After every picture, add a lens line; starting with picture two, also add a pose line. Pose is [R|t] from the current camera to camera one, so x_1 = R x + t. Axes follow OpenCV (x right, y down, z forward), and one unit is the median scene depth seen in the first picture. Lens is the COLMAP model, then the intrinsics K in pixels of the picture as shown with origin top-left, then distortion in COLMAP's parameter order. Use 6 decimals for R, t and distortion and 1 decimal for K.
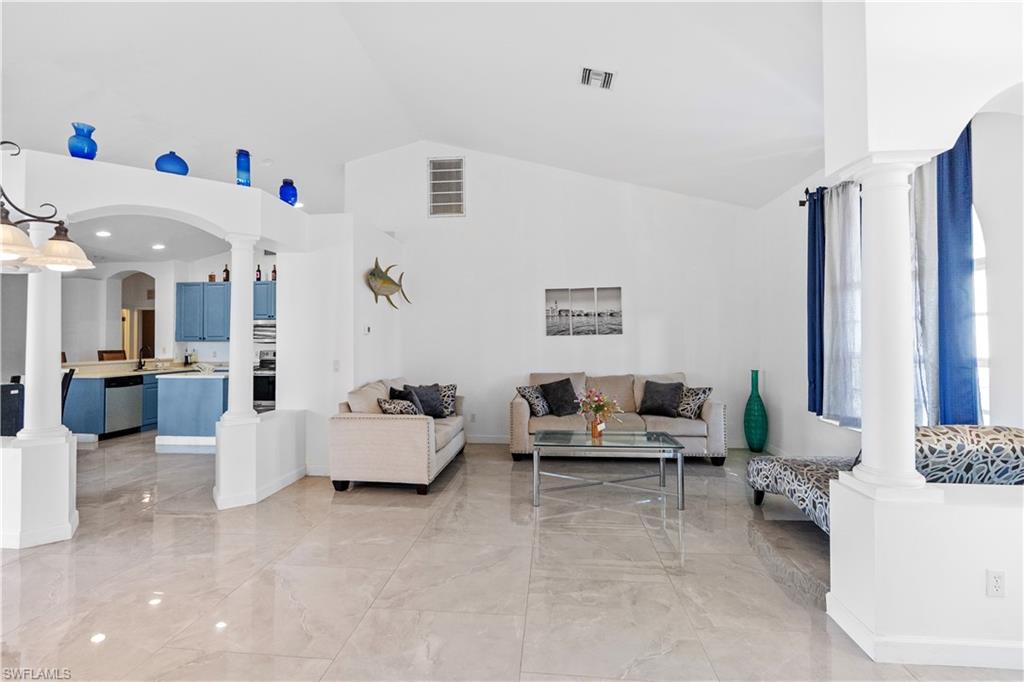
lens RADIAL K [[473.3, 0, 505.4], [0, 473.3, 331.7], [0, 0, 1]] dist [-0.002589, -0.000018]
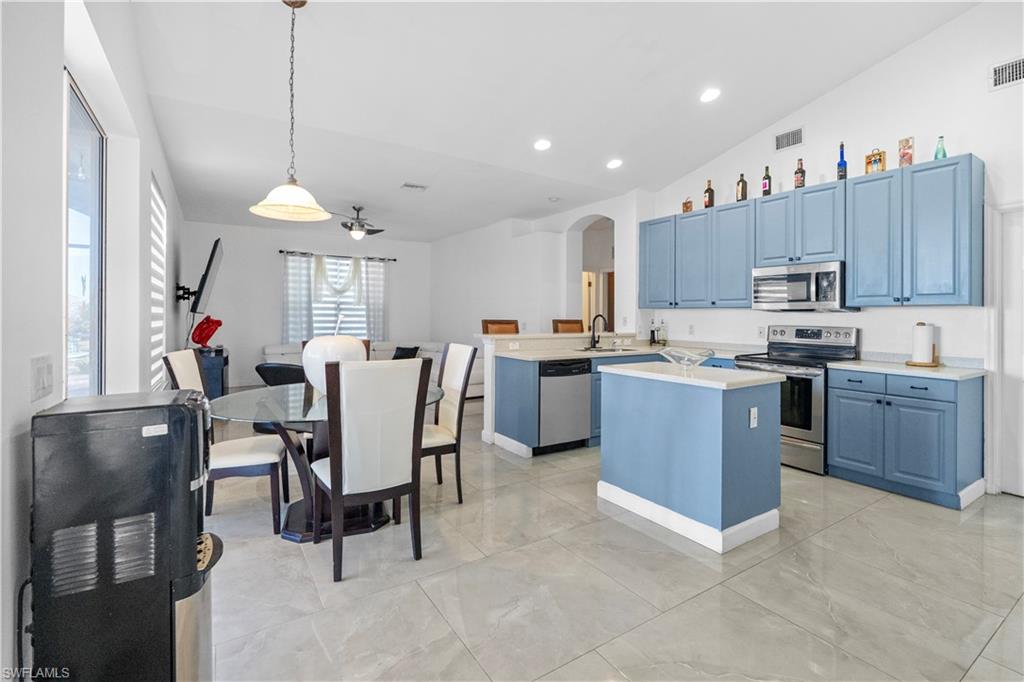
lens RADIAL K [[473.3, 0, 506.1], [0, 473.3, 309.2], [0, 0, 1]] dist [-0.002589, -0.000018]
pose [[0.617040, -0.001789, -0.786929, -0.282238], [0.003282, 0.999995, 0.000300, 0.020795], [0.786925, -0.002768, 0.617043, 0.433885]]
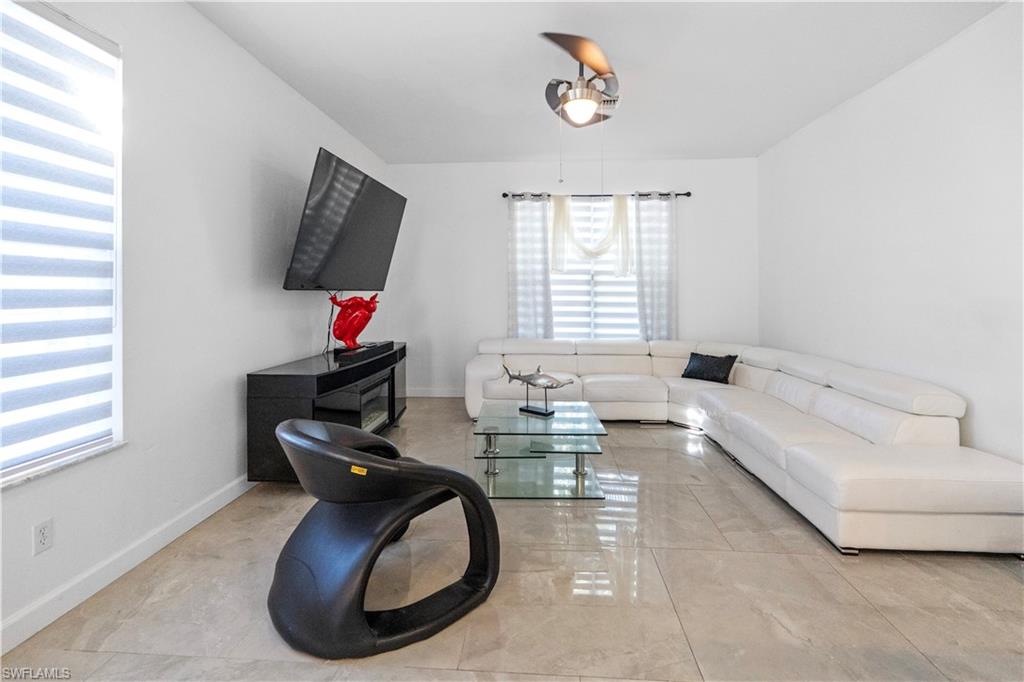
lens RADIAL K [[473.3, 0, 525.2], [0, 473.3, 281.1], [0, 0, 1]] dist [-0.002589, -0.000018]
pose [[0.052412, -0.016242, -0.998493, -0.710767], [0.010773, 0.999819, -0.015699, 0.026461], [0.998567, -0.009934, 0.052577, 0.668297]]
